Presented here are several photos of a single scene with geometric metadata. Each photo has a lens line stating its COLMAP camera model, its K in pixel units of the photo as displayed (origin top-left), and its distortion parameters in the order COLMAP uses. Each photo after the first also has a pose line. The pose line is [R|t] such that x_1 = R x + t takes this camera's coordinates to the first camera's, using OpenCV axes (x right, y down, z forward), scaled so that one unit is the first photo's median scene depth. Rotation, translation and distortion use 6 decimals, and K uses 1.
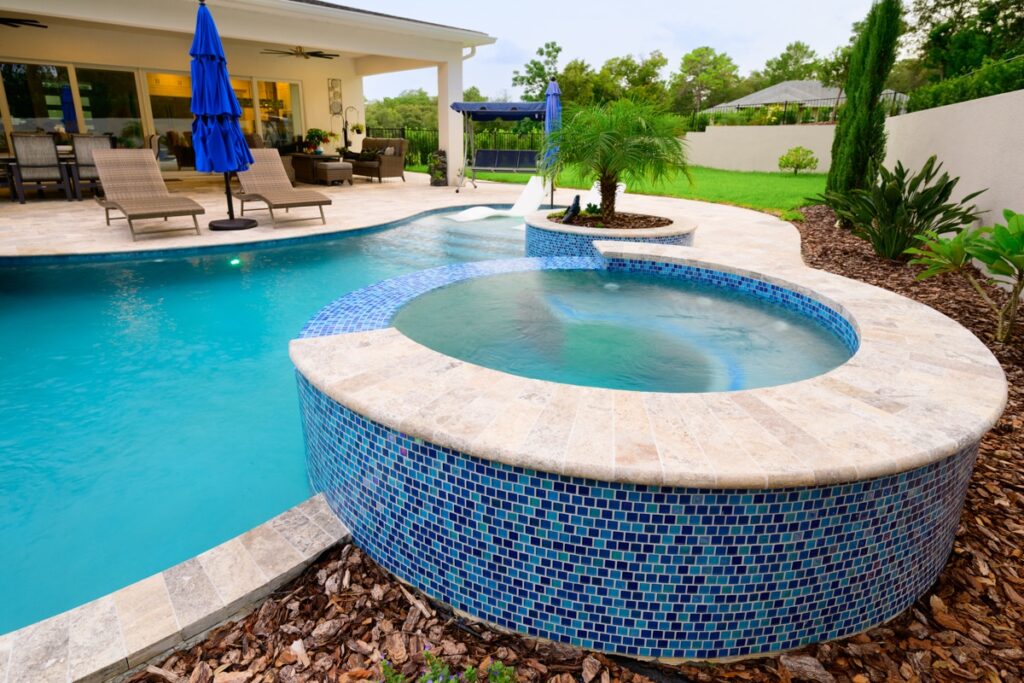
lens RADIAL K [[524.0, 0, 485.7], [0, 524.0, 307.4], [0, 0, 1]] dist [-0.003994, -0.001088]
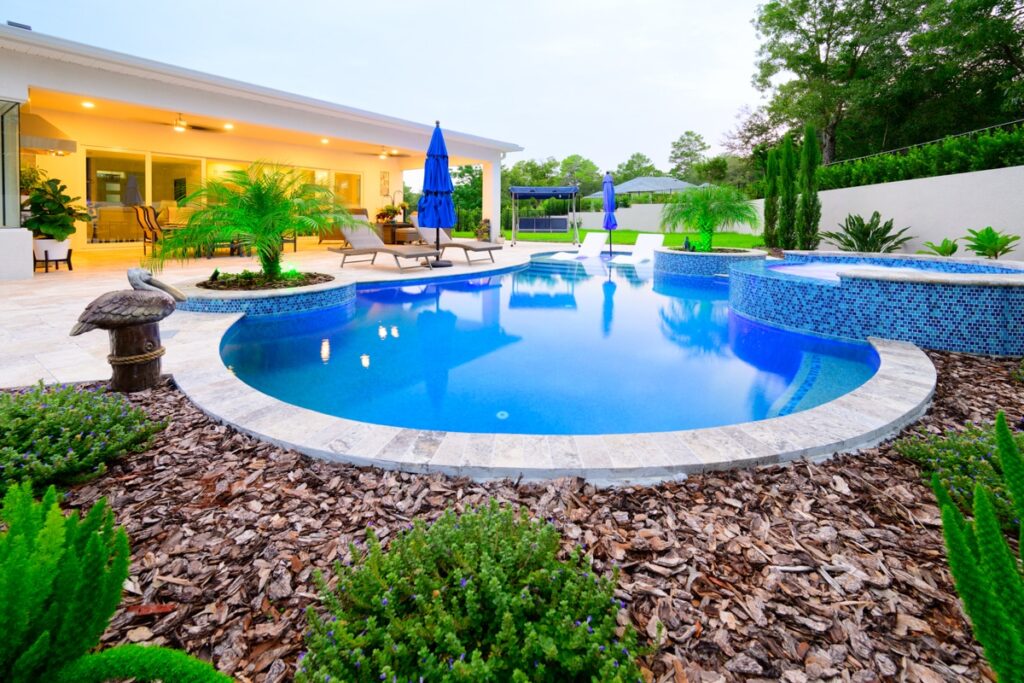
lens RADIAL K [[443.8, 0, 449.1], [0, 443.8, 234.0], [0, 0, 1]] dist [-0.007755, 0.001668]
pose [[0.983832, -0.011225, 0.178741, -0.162731], [0.059971, 0.961065, -0.269737, 0.022181], [-0.168754, 0.276095, 0.946200, -0.040568]]
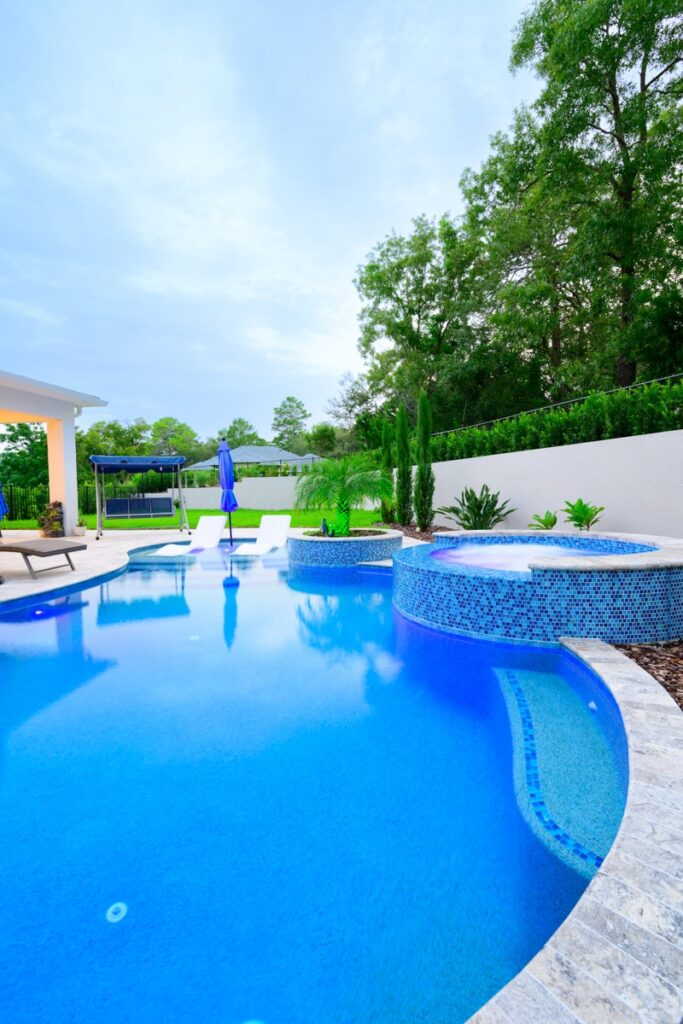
lens RADIAL K [[524.5, 0, 301.6], [0, 524.5, 522.7], [0, 0, 1]] dist [-0.004107, 0.000588]
pose [[0.761077, -0.065878, 0.645307, -0.151805], [0.229029, 0.958047, -0.172311, 0.004342], [-0.606883, 0.278936, 0.744236, 0.001681]]
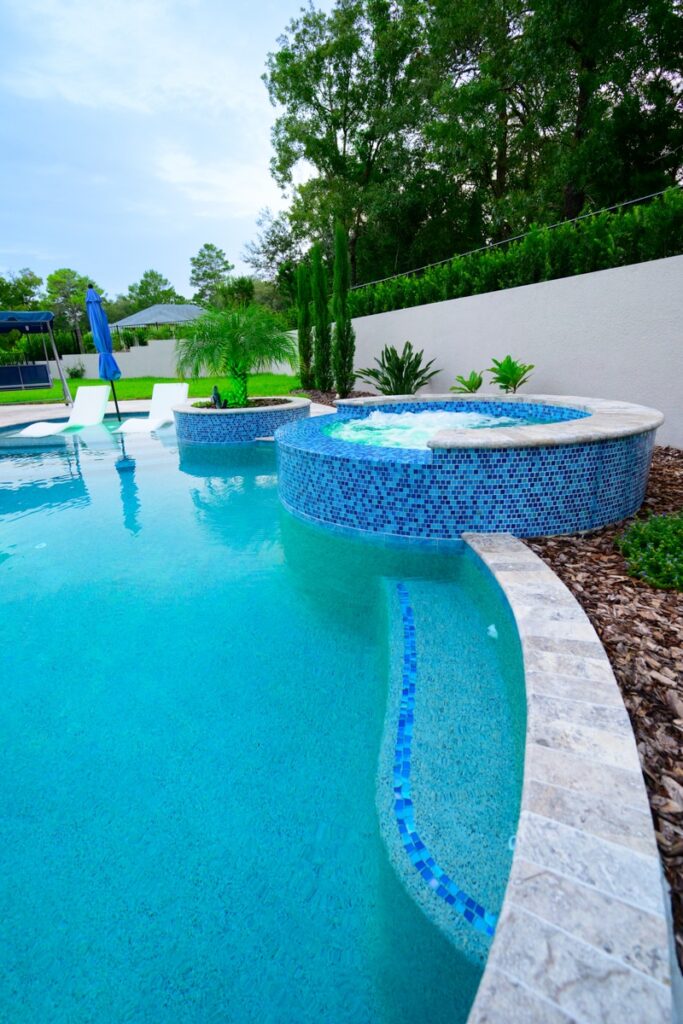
lens RADIAL K [[524.5, 0, 309.2], [0, 524.5, 527.3], [0, 0, 1]] dist [-0.004107, 0.000588]
pose [[0.671197, -0.262295, 0.693323, -0.111999], [0.269278, 0.957686, 0.101623, 0.004234], [-0.690641, 0.118487, 0.713426, 0.015052]]
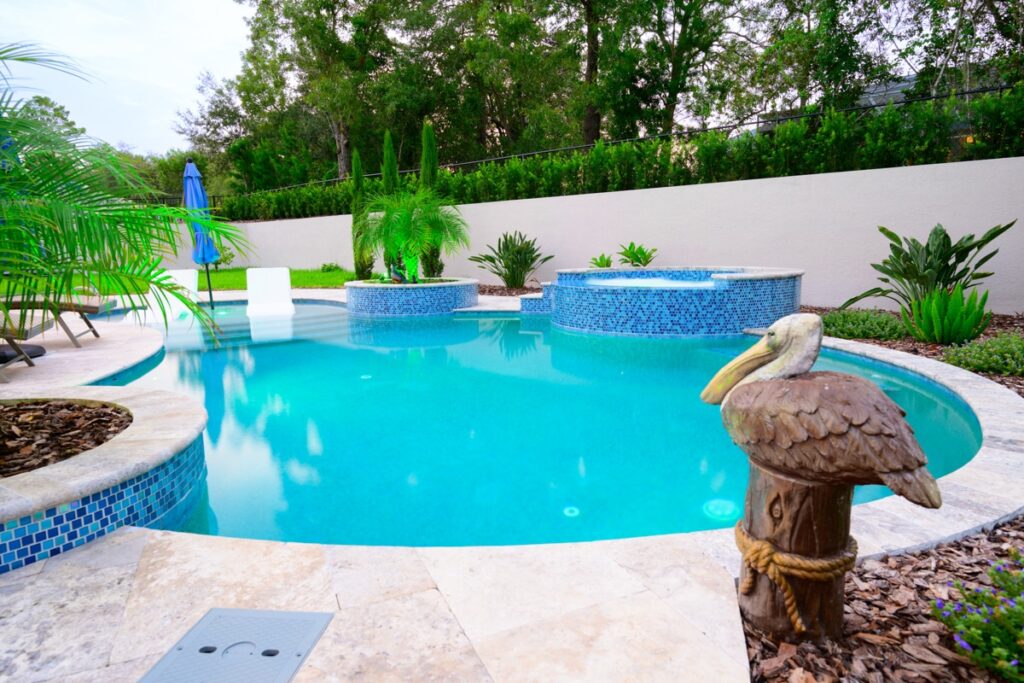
lens RADIAL K [[745.0, 0, 504.6], [0, 745.0, 361.6], [0, 0, 1]] dist [-0.007343, 0.009296]
pose [[0.236617, -0.154906, 0.959175, -0.279769], [0.320599, 0.944365, 0.073426, -0.009893], [-0.917185, 0.290136, 0.273115, 0.074869]]
